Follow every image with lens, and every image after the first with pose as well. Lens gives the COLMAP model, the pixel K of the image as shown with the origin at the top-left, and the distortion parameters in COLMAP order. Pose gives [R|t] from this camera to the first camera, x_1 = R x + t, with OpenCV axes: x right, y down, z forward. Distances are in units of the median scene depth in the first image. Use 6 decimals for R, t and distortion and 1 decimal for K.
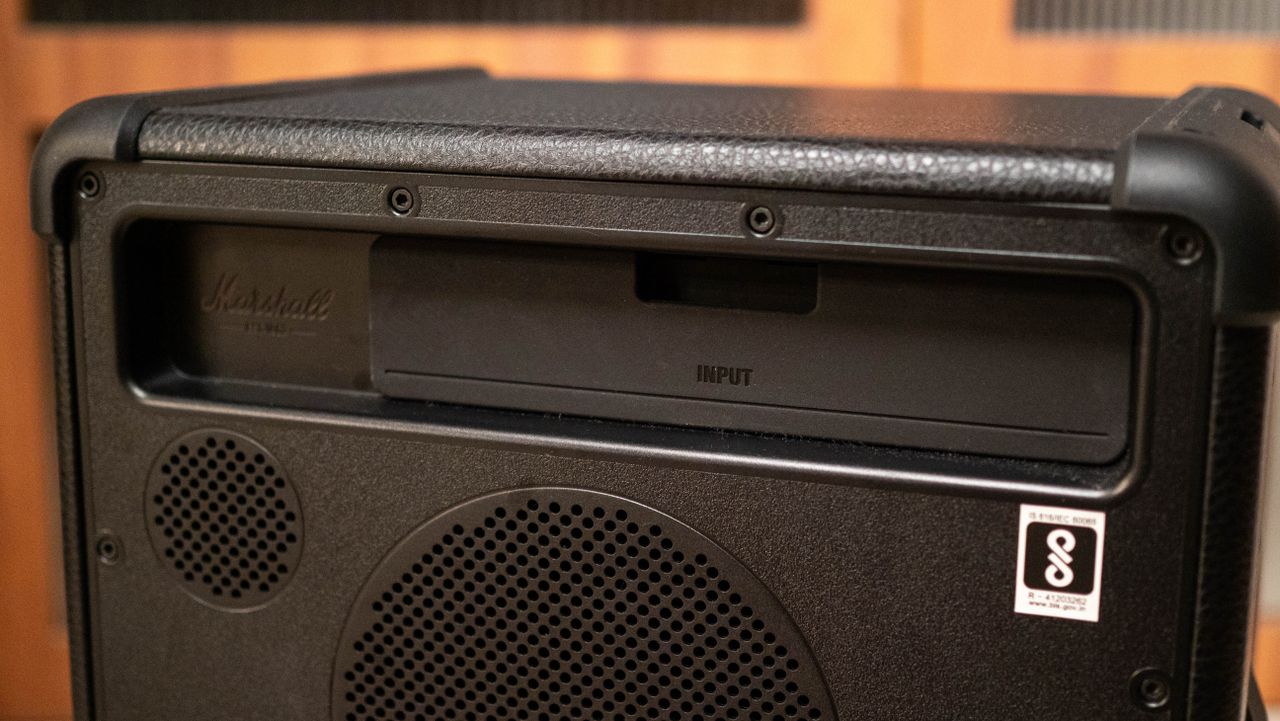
lens RADIAL K [[1898.7, 0, 640.0], [0, 1898.7, 357.6], [0, 0, 1]] dist [-0.128268, 0.000000]
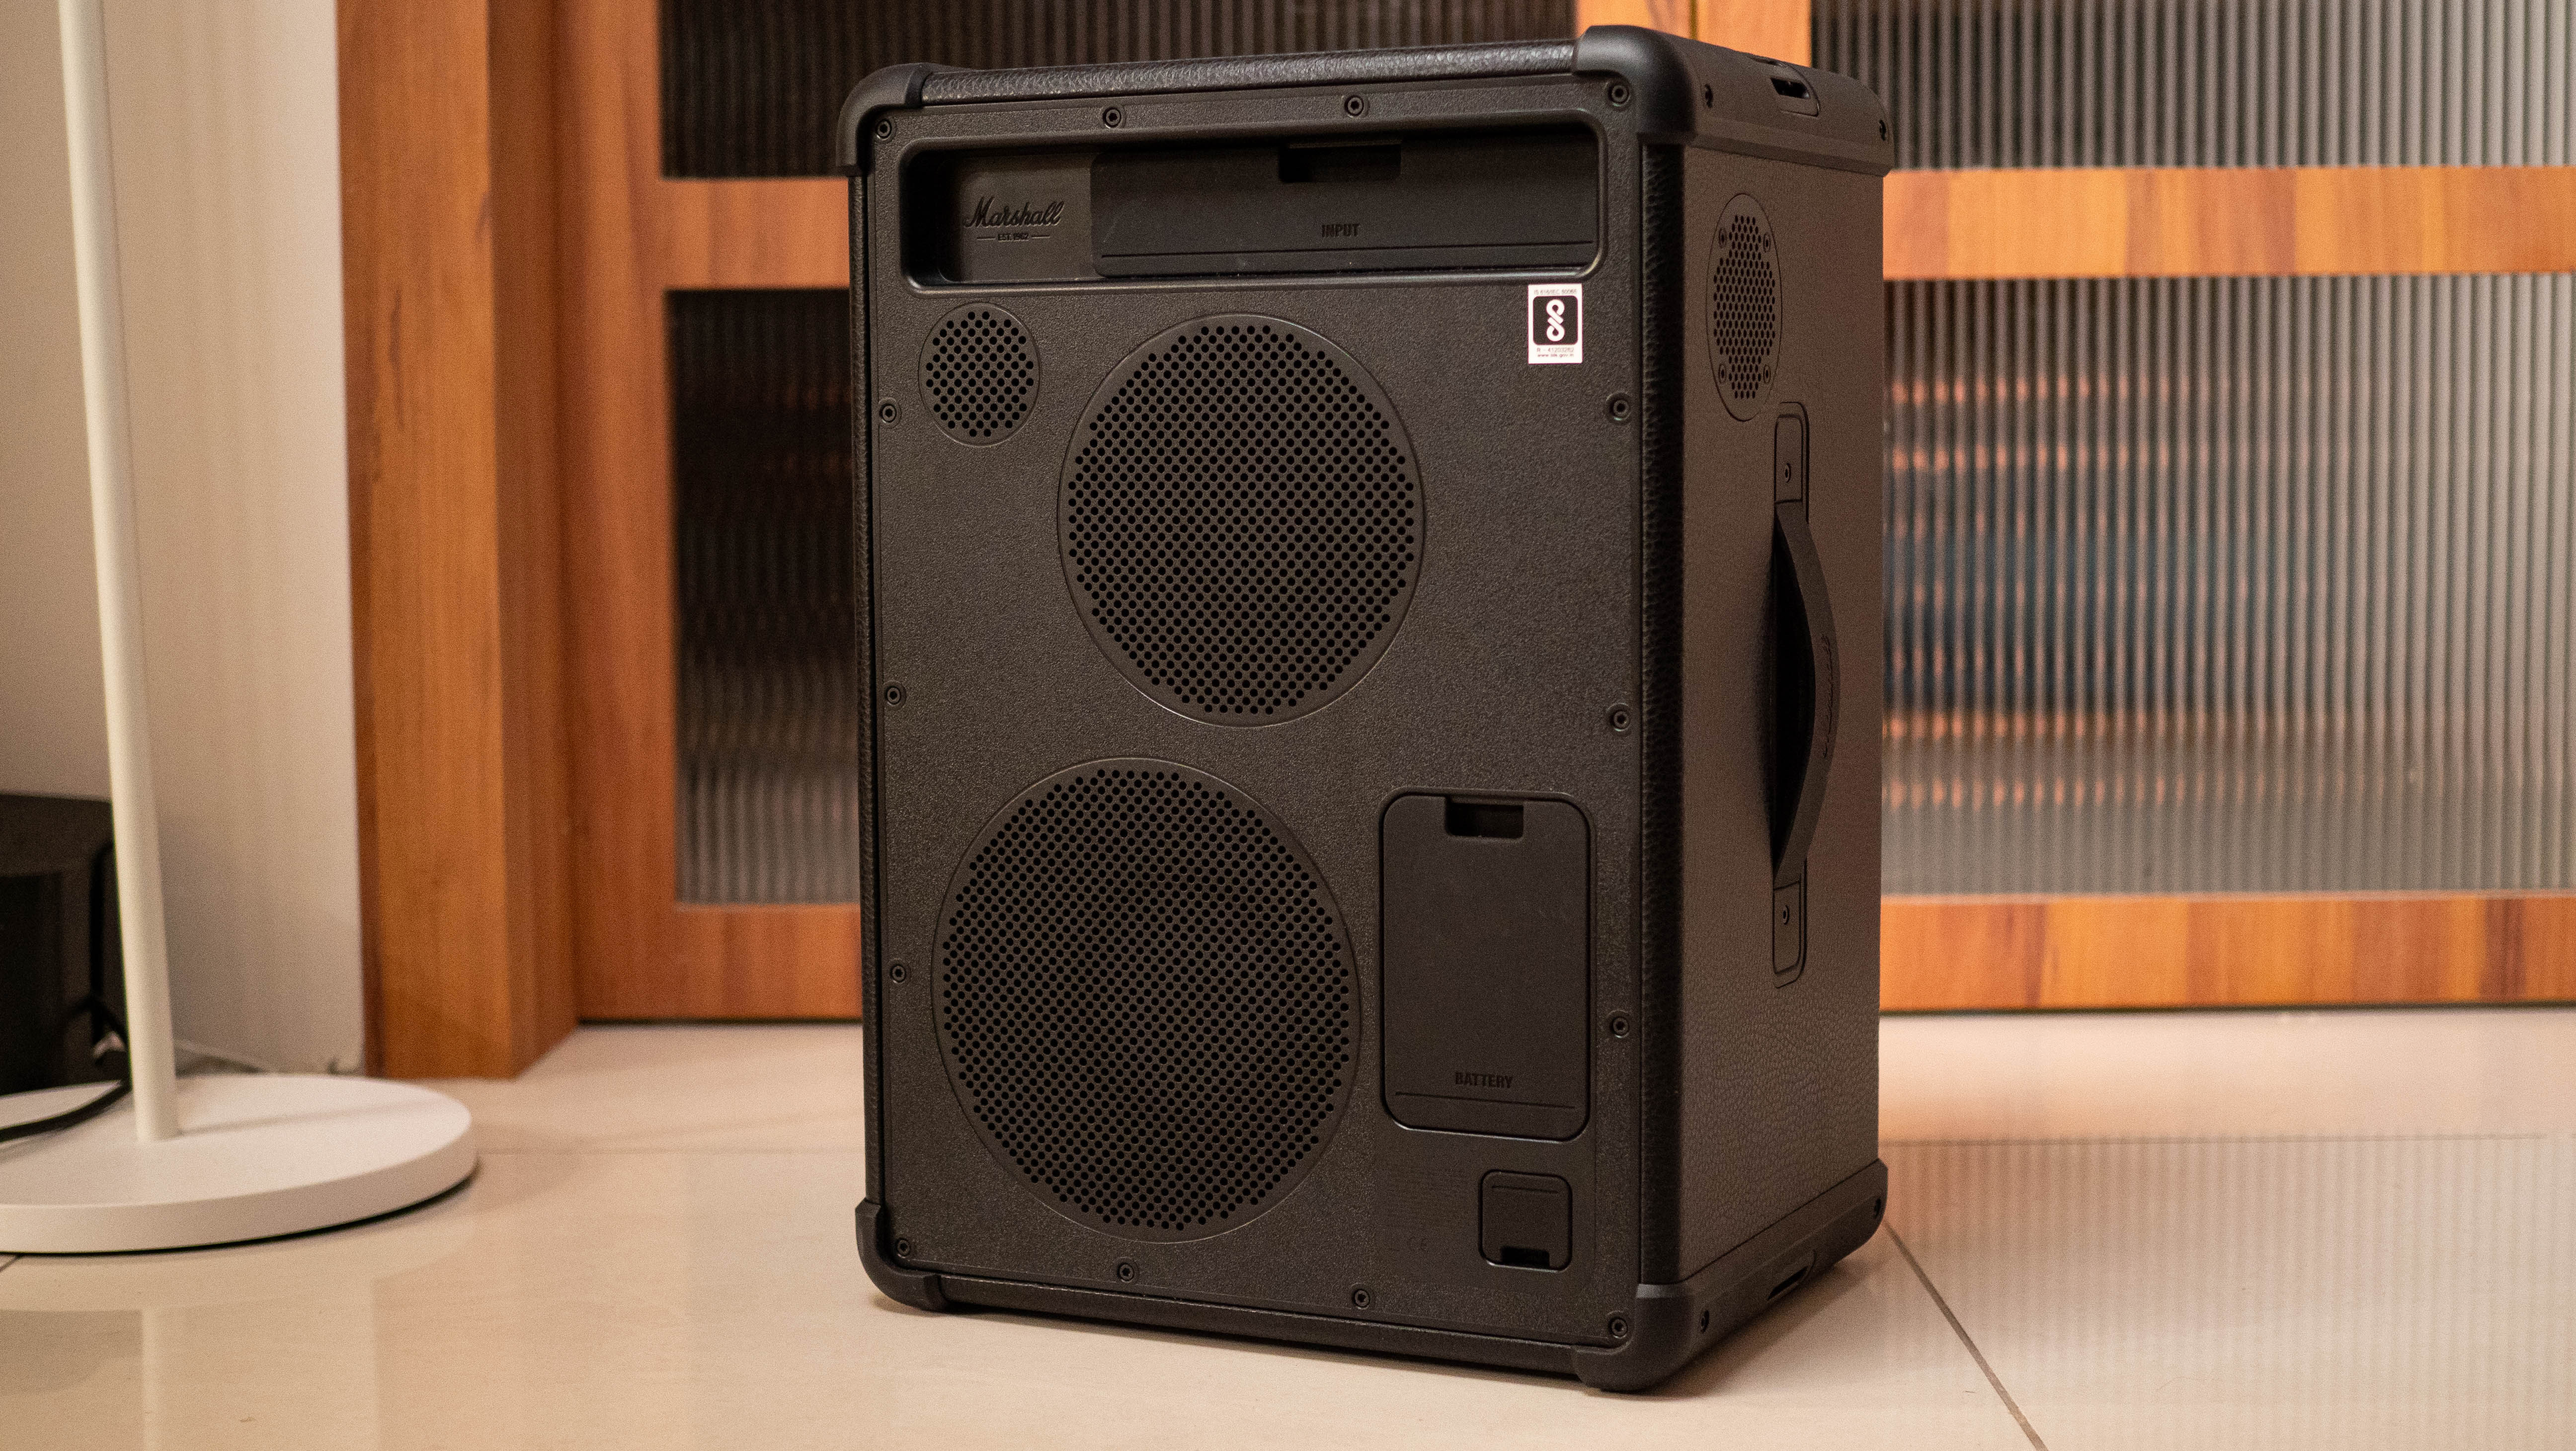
lens RADIAL K [[3821.2, 0, 1305.2], [0, 3821.2, 721.0], [0, 0, 1]] dist [-0.128268, 0.000000]
pose [[0.994106, -0.008066, -0.108116, 0.298984], [-0.004577, 0.993217, -0.116183, 0.650083], [0.108319, 0.115993, 0.987326, -1.617930]]
